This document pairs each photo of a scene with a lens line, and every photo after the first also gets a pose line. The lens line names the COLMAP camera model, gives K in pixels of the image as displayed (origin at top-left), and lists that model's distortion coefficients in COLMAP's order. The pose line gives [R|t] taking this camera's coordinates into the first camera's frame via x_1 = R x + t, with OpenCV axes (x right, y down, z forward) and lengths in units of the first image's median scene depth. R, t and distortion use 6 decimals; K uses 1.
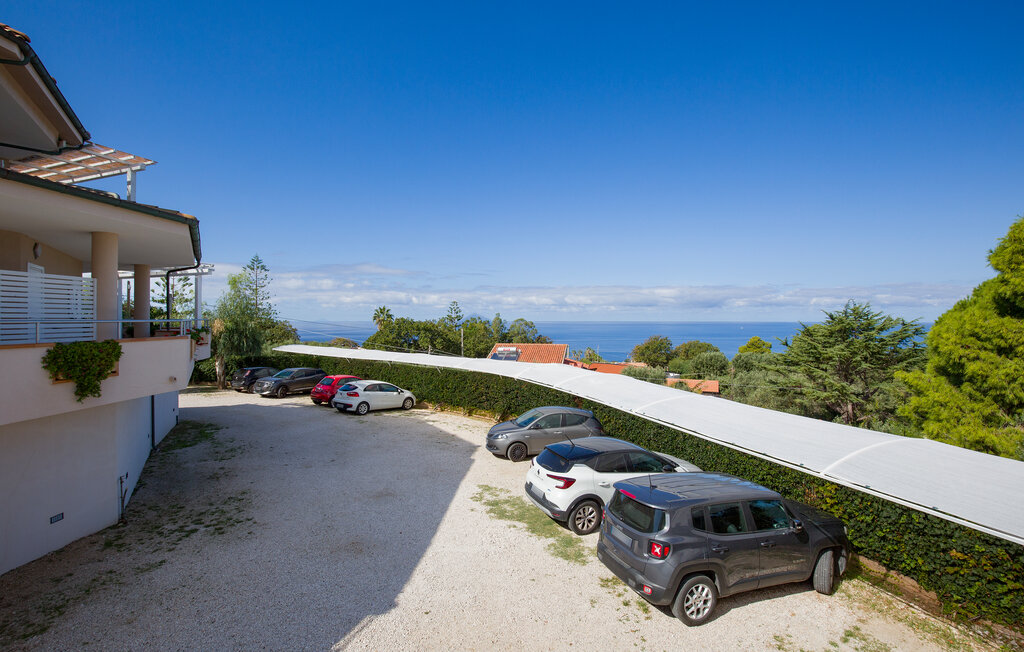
lens RADIAL K [[458.5, 0, 512.5], [0, 458.5, 317.5], [0, 0, 1]] dist [-0.024252, -0.000050]
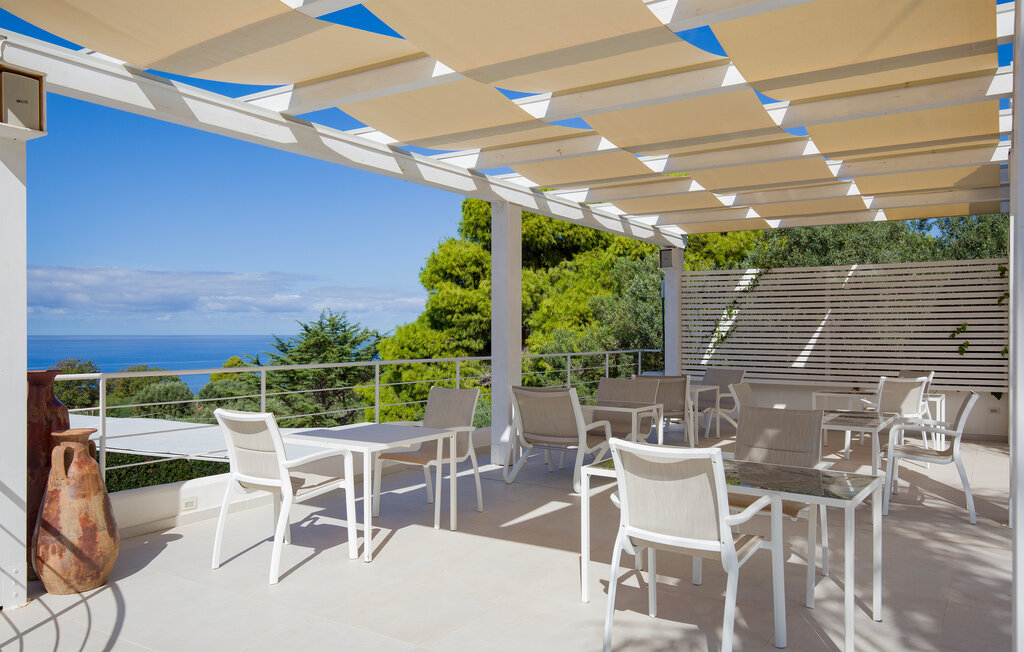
lens RADIAL K [[764.1, 0, 512.0], [0, 764.1, 326.0], [0, 0, 1]] dist [-0.000424, -0.000096]
pose [[0.675200, 0.004561, 0.737620, -0.093415], [-0.001828, 0.999988, -0.004510, -0.000364], [-0.737632, 0.001697, 0.675201, -0.253866]]
